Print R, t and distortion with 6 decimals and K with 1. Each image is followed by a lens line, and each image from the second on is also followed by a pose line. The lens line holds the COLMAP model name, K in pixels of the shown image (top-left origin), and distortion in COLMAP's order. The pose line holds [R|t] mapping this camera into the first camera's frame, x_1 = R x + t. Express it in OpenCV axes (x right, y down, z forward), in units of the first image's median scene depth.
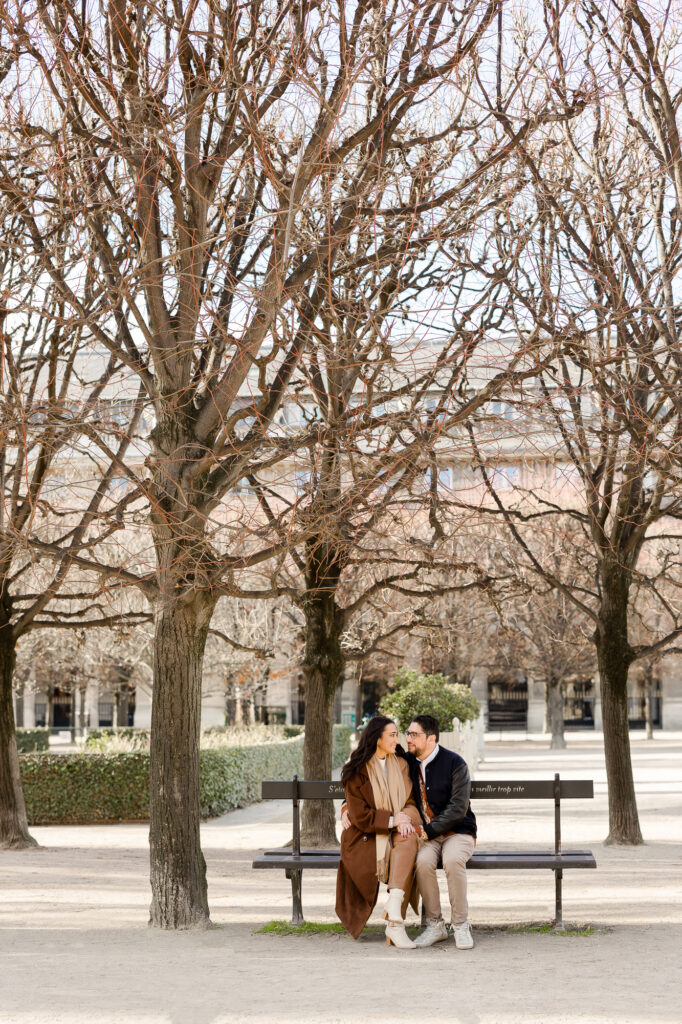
lens RADIAL K [[1599.7, 0, 341.0], [0, 1599.7, 512.0], [0, 0, 1]] dist [0.007883, -0.090064]
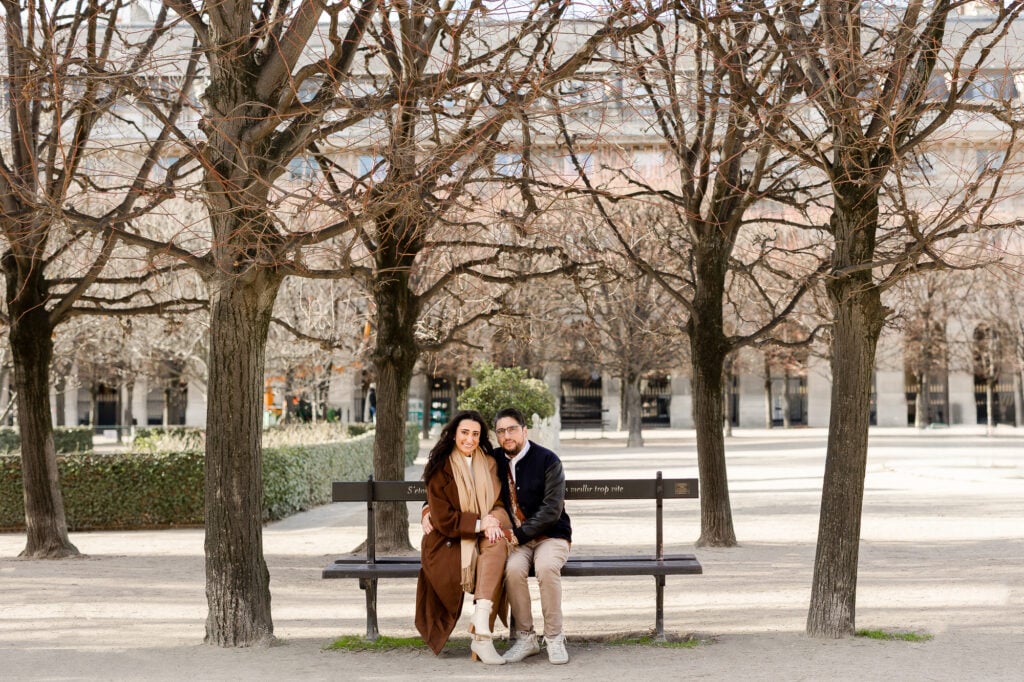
lens RADIAL K [[1408.7, 0, 506.5], [0, 1408.7, 334.0], [0, 0, 1]] dist [0.009288, 0.065822]
pose [[0.995236, 0.004531, 0.097385, -0.026902], [-0.010548, 0.998060, 0.061364, 0.032804], [-0.096919, -0.062099, 0.993353, 0.191439]]
